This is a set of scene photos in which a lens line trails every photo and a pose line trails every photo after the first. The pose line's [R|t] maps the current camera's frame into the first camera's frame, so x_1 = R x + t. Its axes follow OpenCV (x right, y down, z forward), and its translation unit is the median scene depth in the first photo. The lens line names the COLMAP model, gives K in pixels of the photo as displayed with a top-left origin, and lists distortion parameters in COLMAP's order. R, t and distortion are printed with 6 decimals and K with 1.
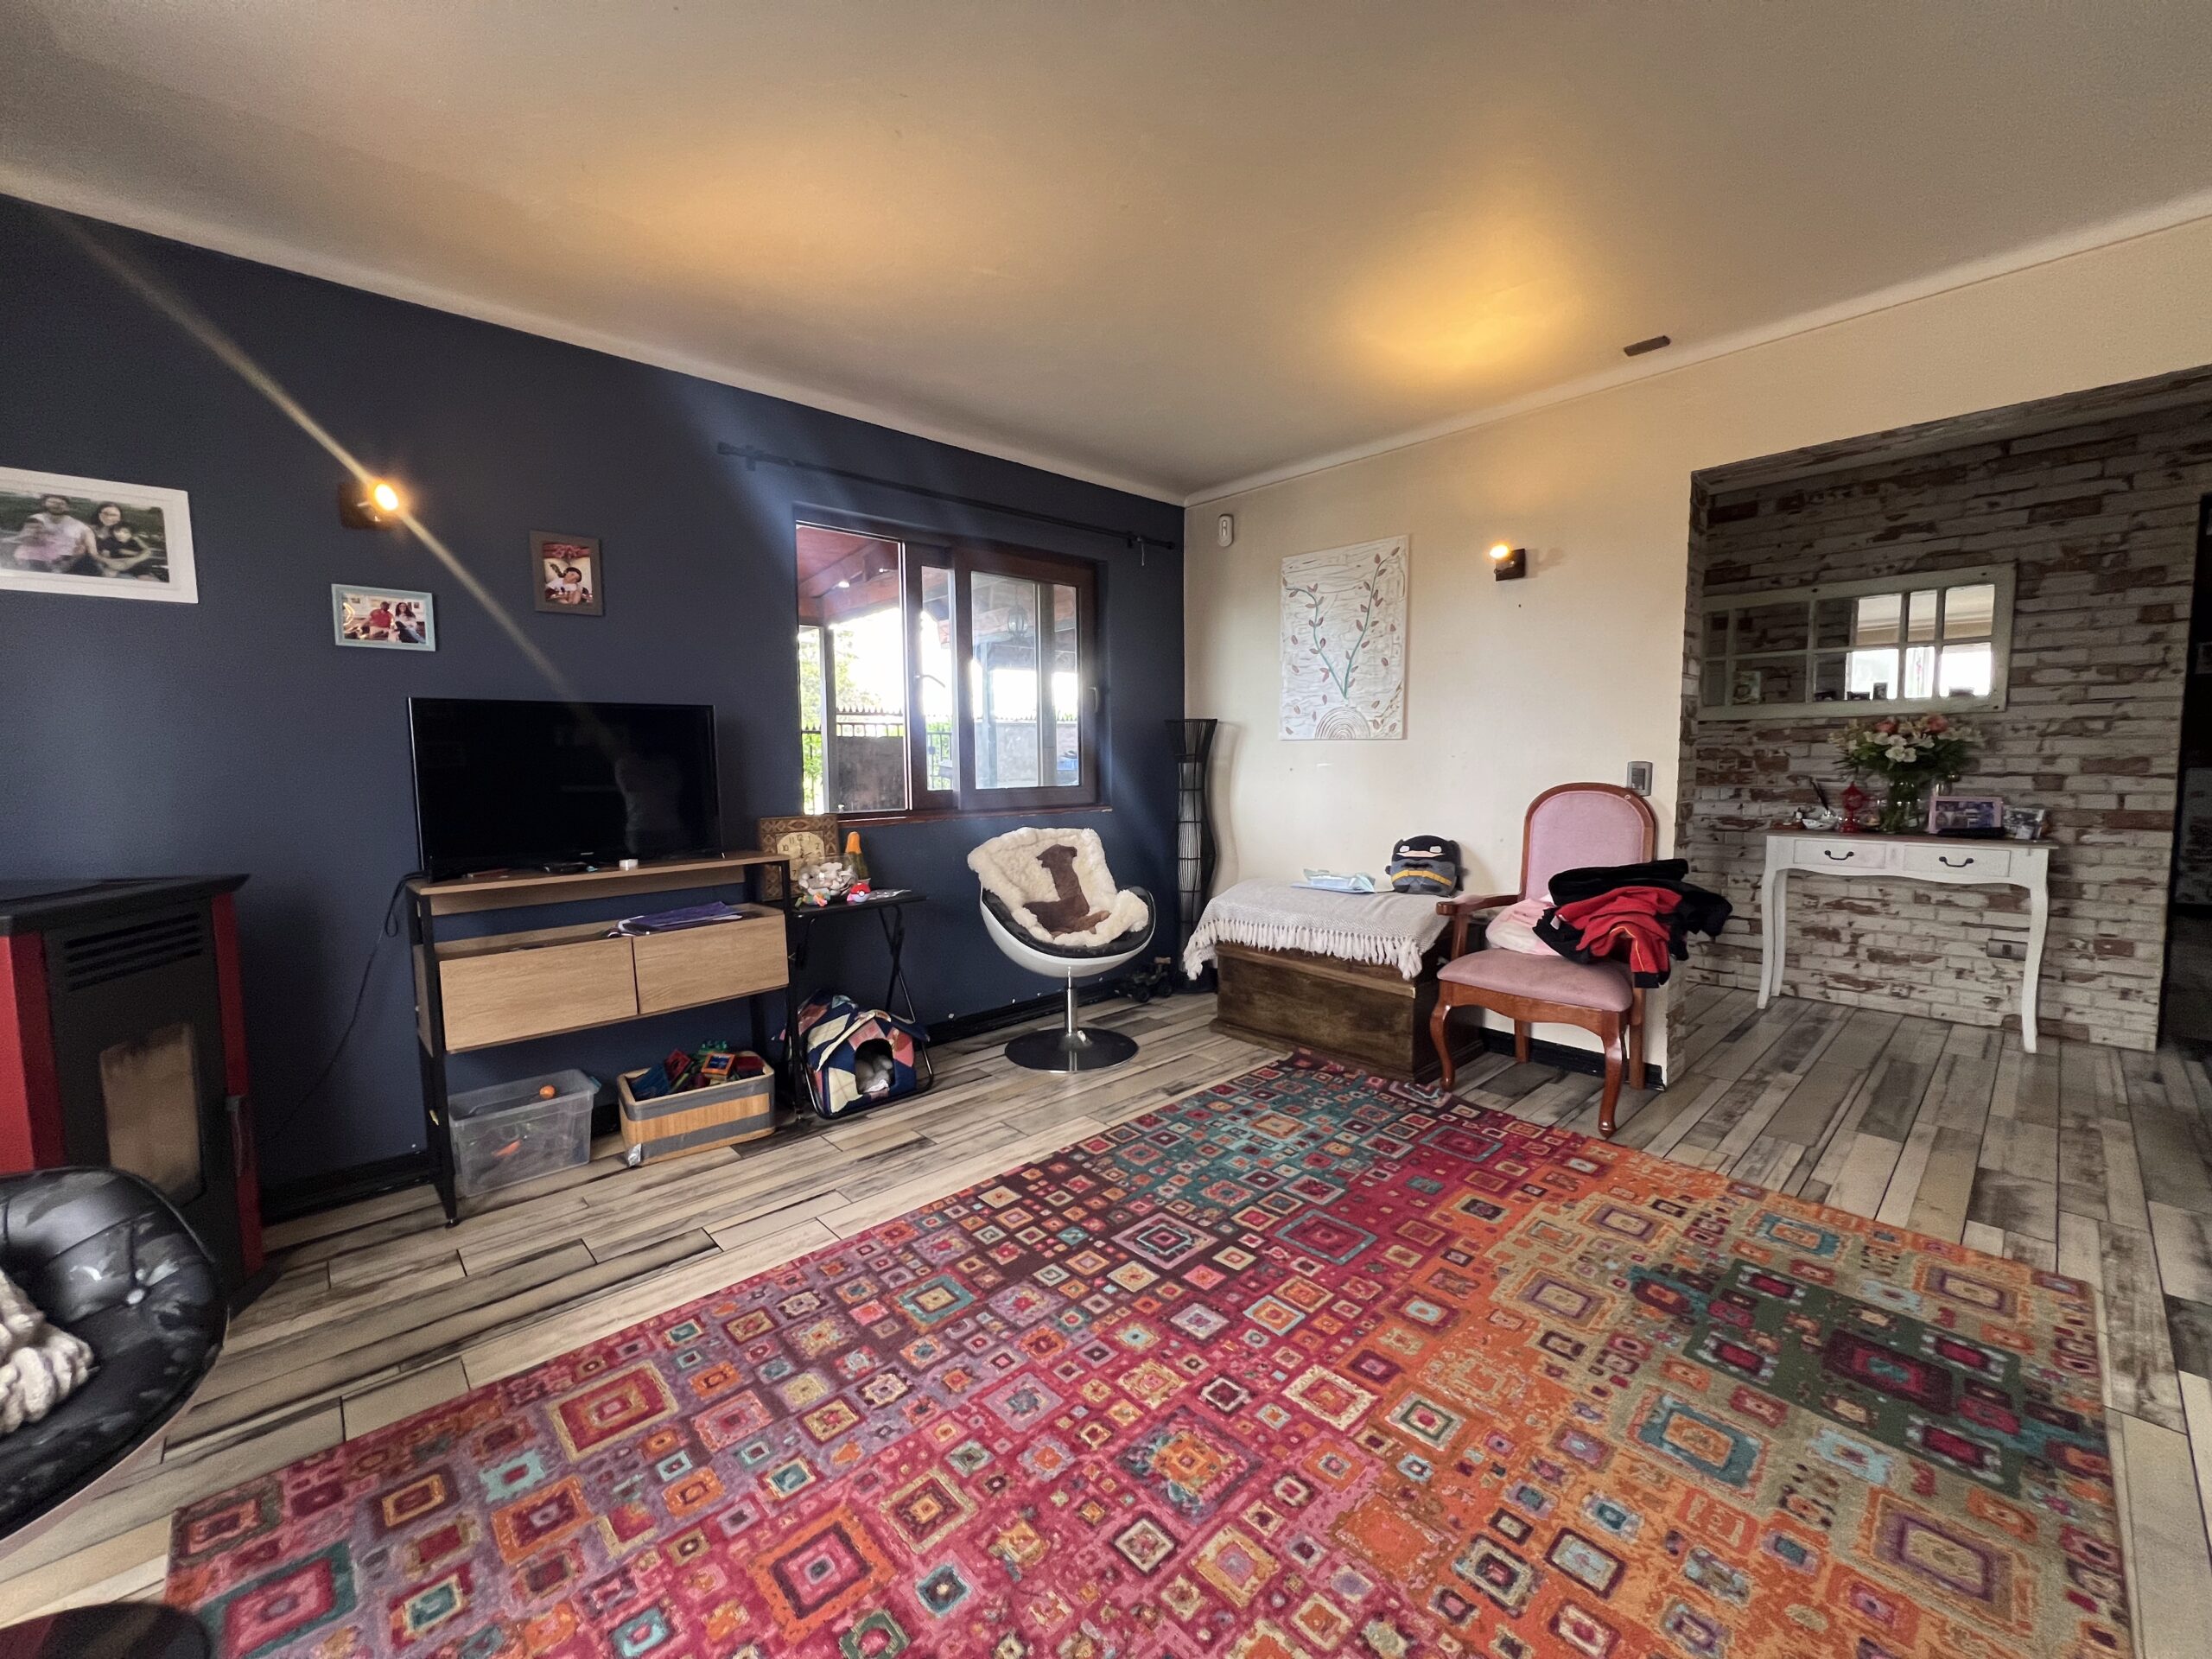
lens RADIAL K [[884.9, 0, 1097.6], [0, 884.9, 827.8], [0, 0, 1]] dist [-0.002195, 0.000601]
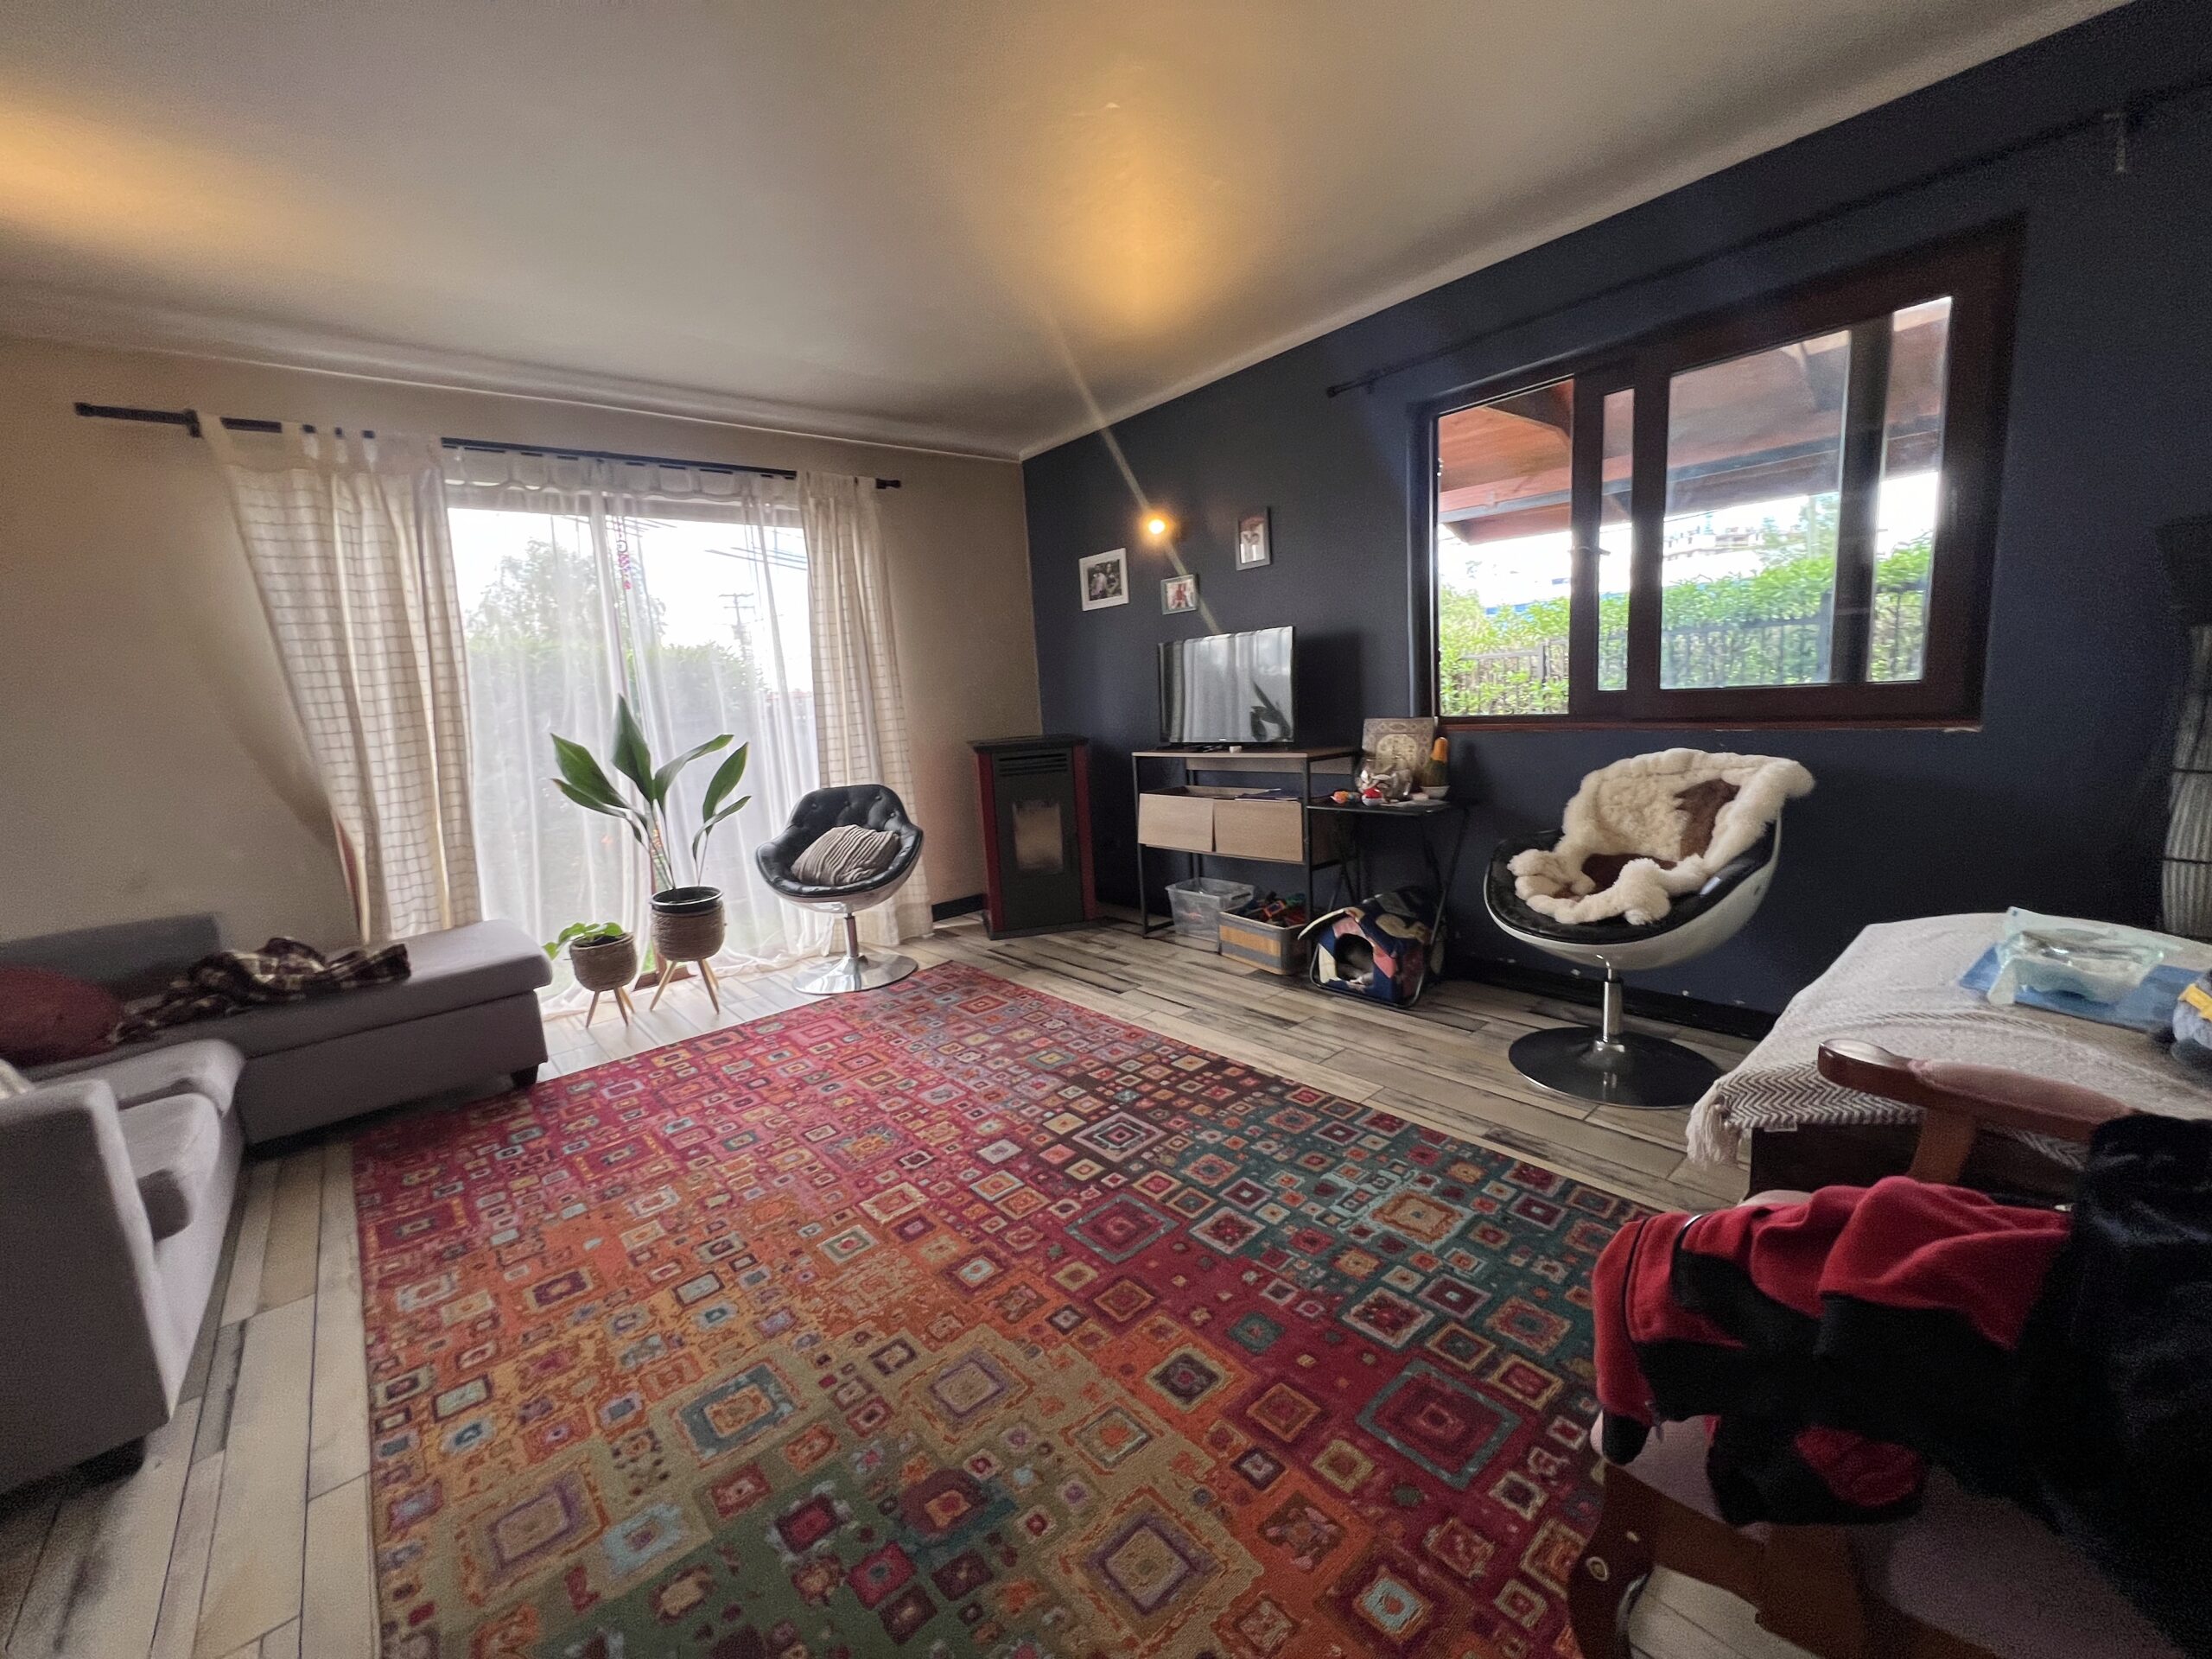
lens RADIAL K [[884.9, 0, 1097.6], [0, 884.9, 827.8], [0, 0, 1]] dist [-0.002195, 0.000601]
pose [[-0.036444, 0.172451, -0.984344, 1.089117], [-0.009900, 0.984887, 0.172913, -0.094761], [0.999287, 0.016047, -0.034186, 1.014271]]
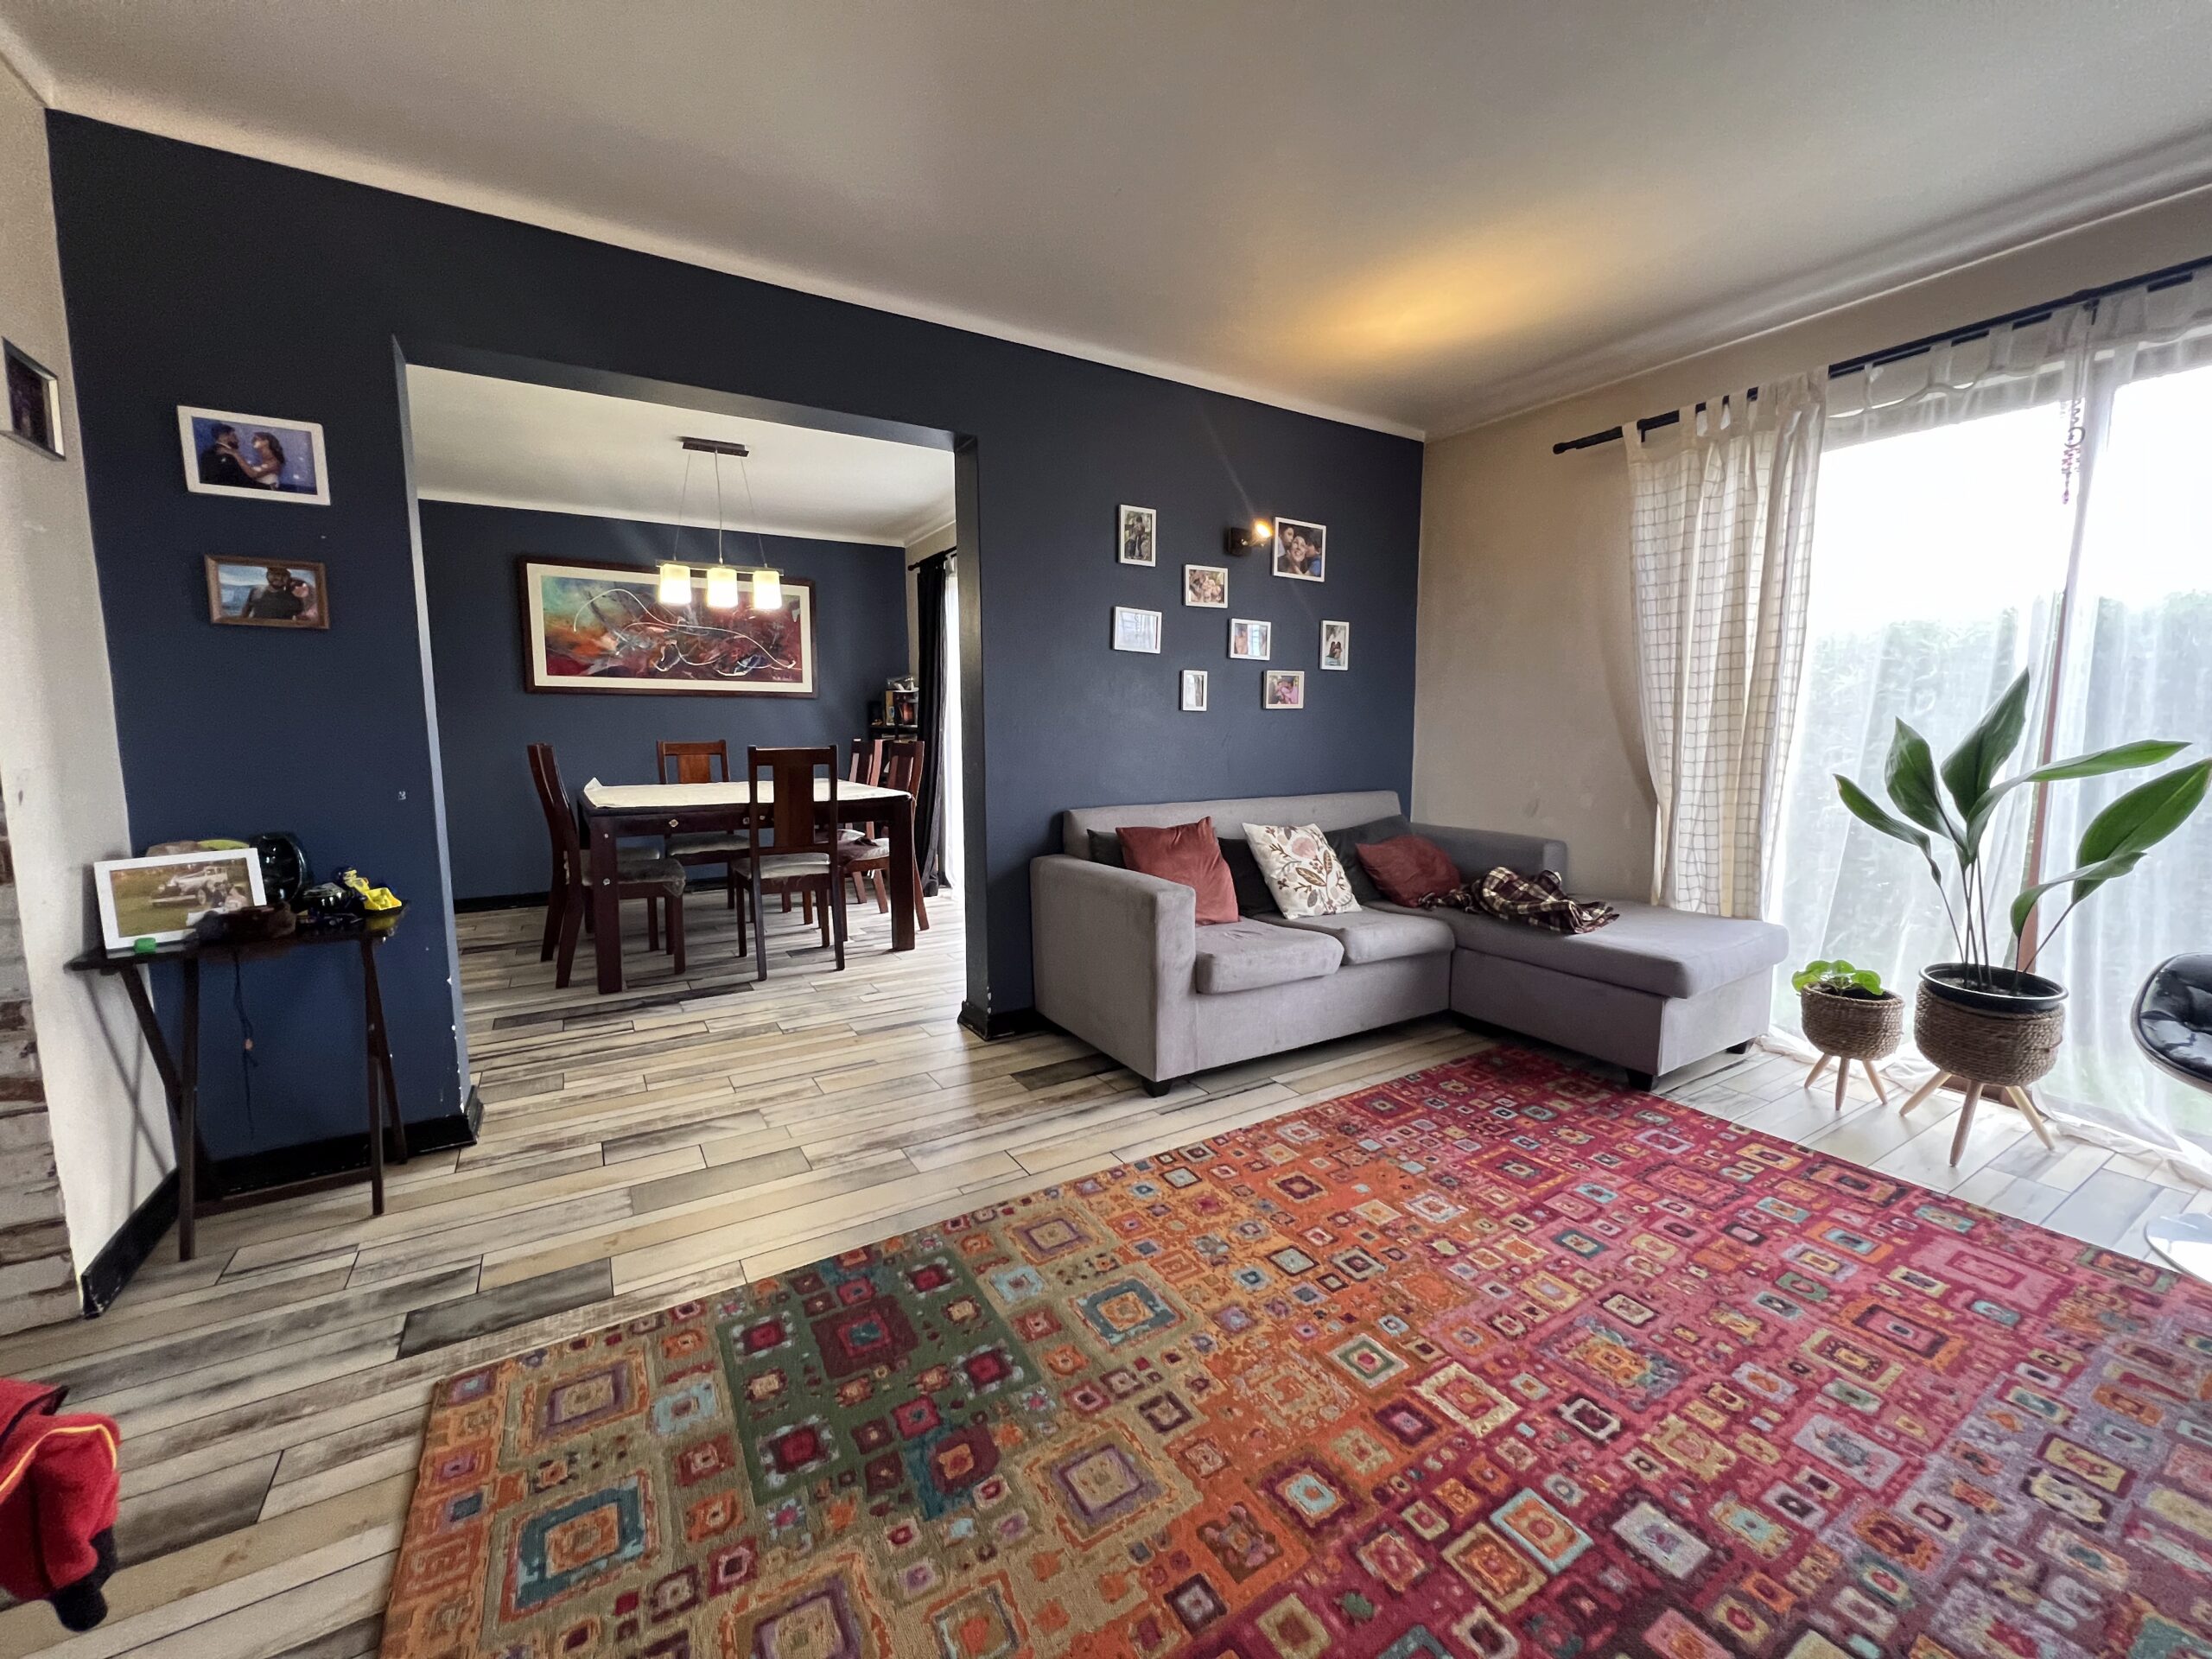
lens RADIAL K [[885.5, 0, 1099.0], [0, 885.5, 825.4], [0, 0, 1]] dist [-0.000638, 0.000847]
pose [[-0.979618, -0.008642, 0.200685, 0.347249], [0.030581, 0.981013, 0.191518, -0.099402], [-0.198530, 0.193751, -0.960753, 1.404490]]
